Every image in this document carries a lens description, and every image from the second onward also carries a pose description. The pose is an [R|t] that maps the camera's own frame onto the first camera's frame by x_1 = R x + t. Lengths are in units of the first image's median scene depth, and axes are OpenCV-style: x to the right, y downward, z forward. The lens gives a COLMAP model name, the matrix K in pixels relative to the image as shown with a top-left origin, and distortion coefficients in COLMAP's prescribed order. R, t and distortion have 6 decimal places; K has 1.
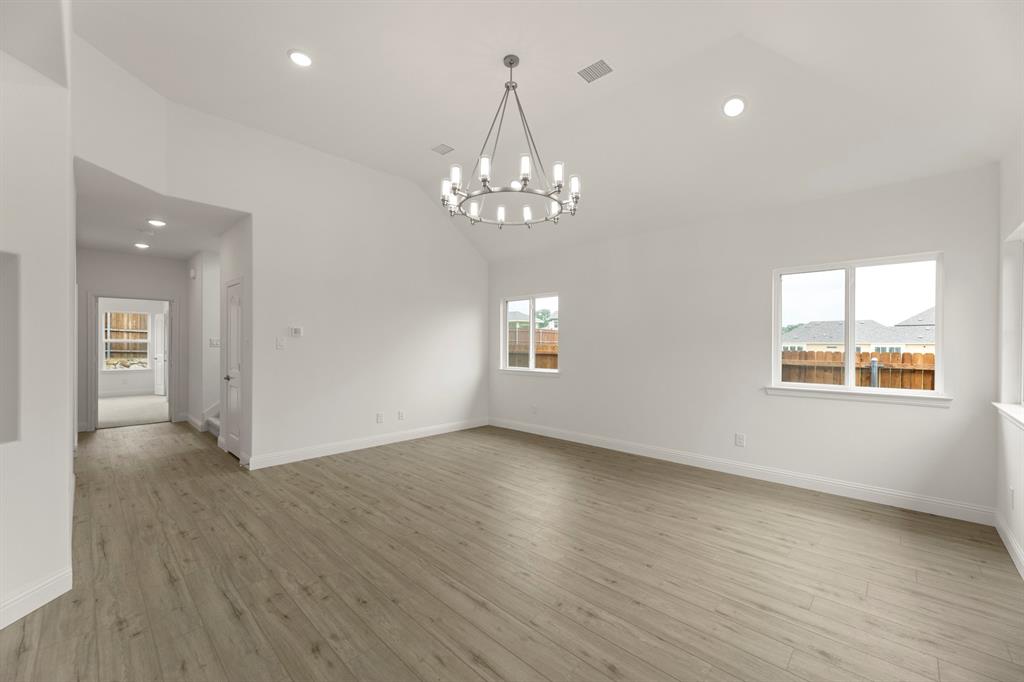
lens RADIAL K [[405.5, 0, 516.3], [0, 405.5, 340.6], [0, 0, 1]] dist [-0.004252, -0.000341]
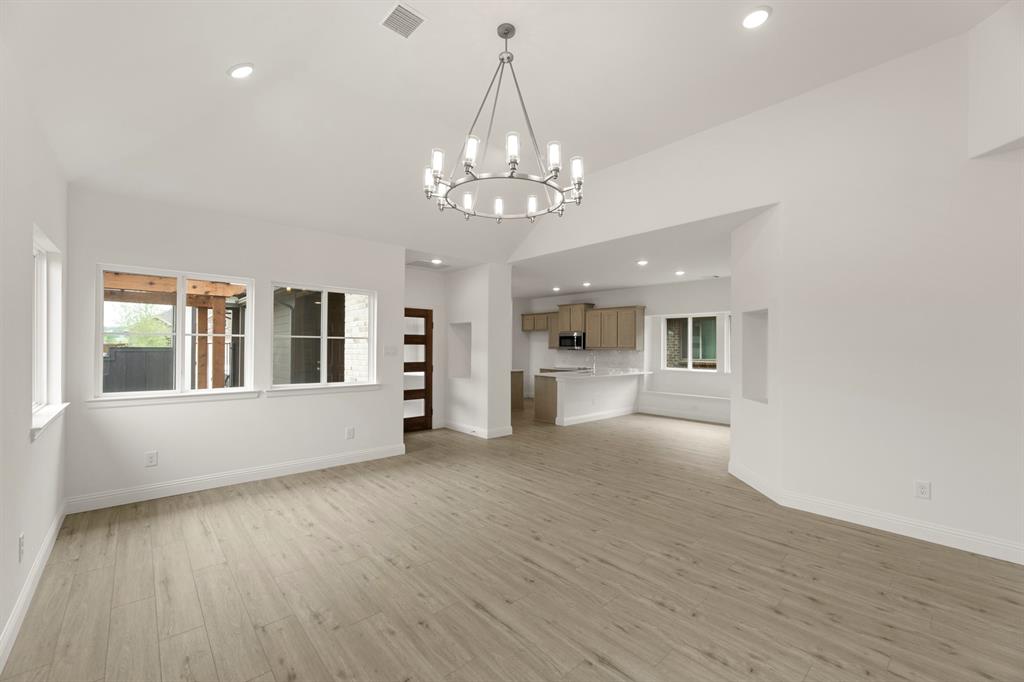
lens RADIAL K [[426.9, 0, 511.4], [0, 426.9, 345.5], [0, 0, 1]] dist [0.000545, 0.000040]
pose [[-0.996111, -0.010088, 0.087524, -0.104921], [-0.010592, 0.999930, -0.005299, -0.005787], [-0.087464, -0.006206, -0.996148, 1.820392]]
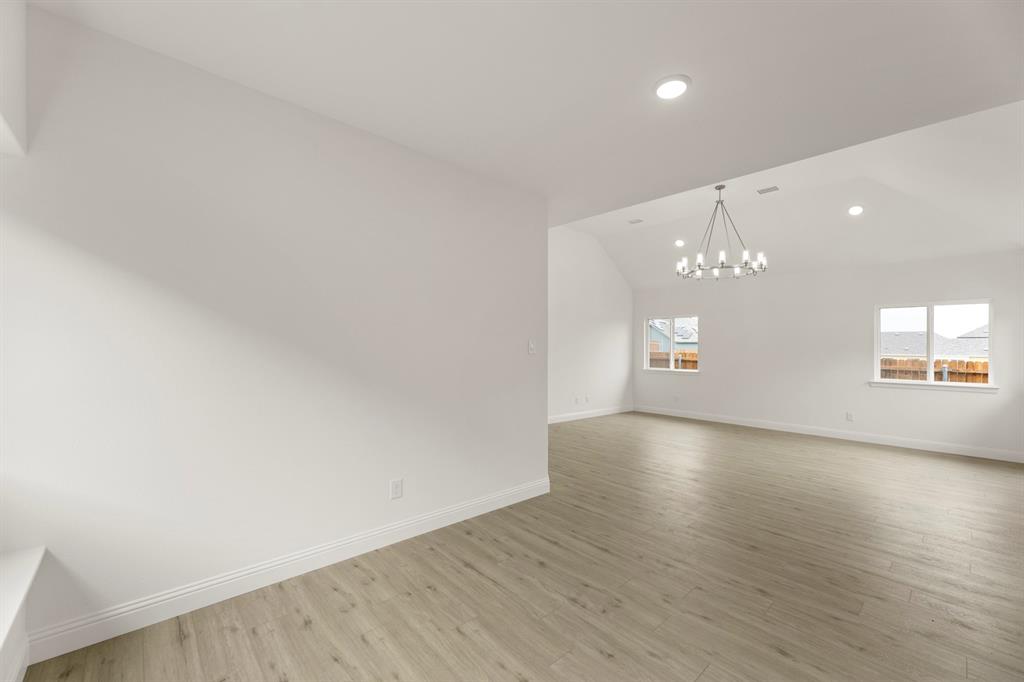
lens RADIAL K [[405.5, 0, 505.8], [0, 405.5, 344.9], [0, 0, 1]] dist [-0.004252, -0.000341]
pose [[0.996044, 0.012147, -0.088029, -0.630912], [-0.012710, 0.999902, -0.005836, 0.000925], [0.087950, 0.006932, 0.996101, -0.656750]]
